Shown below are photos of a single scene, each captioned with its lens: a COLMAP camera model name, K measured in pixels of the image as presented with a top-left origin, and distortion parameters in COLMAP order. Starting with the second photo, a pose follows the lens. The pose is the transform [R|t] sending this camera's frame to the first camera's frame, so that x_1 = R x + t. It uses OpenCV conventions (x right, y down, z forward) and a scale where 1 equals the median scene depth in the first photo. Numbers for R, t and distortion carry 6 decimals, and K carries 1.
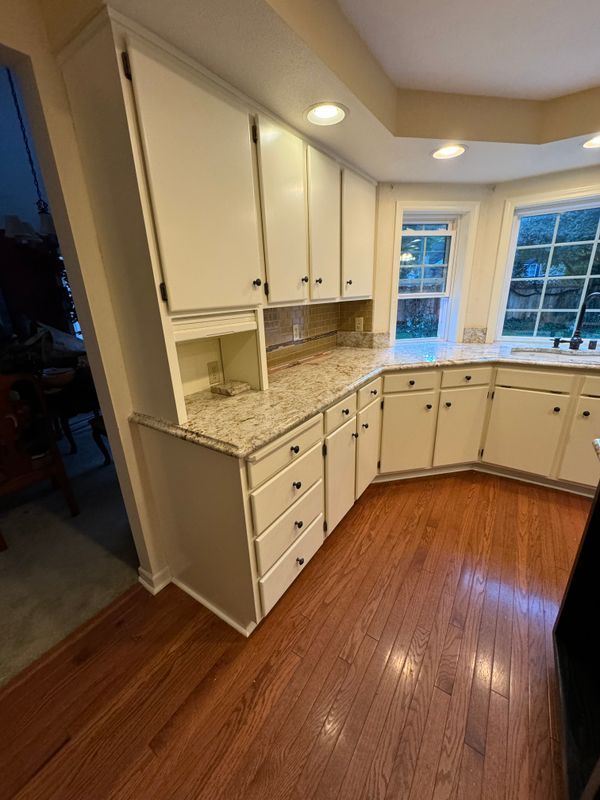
lens RADIAL K [[319.9, 0, 303.9], [0, 319.9, 400.0], [0, 0, 1]] dist [0.001049, -0.000366]
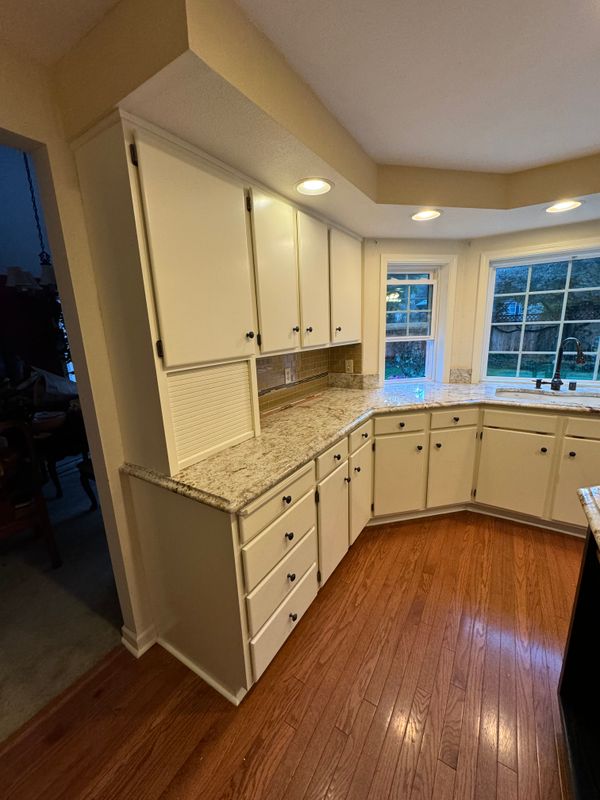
lens RADIAL K [[319.9, 0, 303.8], [0, 319.9, 400.0], [0, 0, 1]] dist [0.001049, -0.000366]
pose [[0.999698, -0.008455, 0.023054, 0.002525], [0.010776, 0.994672, -0.102521, -0.032193], [-0.022064, 0.102738, 0.994464, -0.015409]]
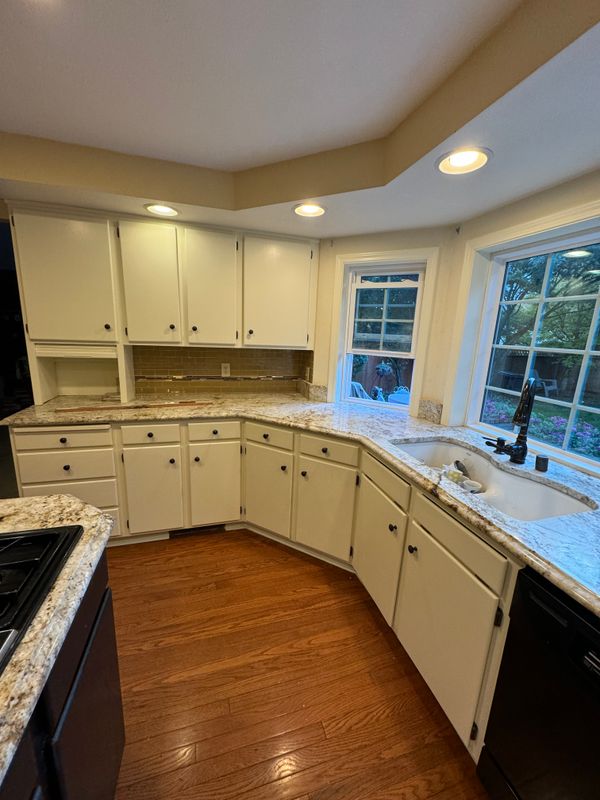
lens RADIAL K [[319.9, 0, 303.7], [0, 319.9, 400.3], [0, 0, 1]] dist [0.001049, -0.000366]
pose [[0.768749, 0.202096, -0.606780, 1.025796], [-0.269631, 0.962736, -0.020952, -0.175215], [0.579935, 0.179714, 0.794593, 0.289142]]
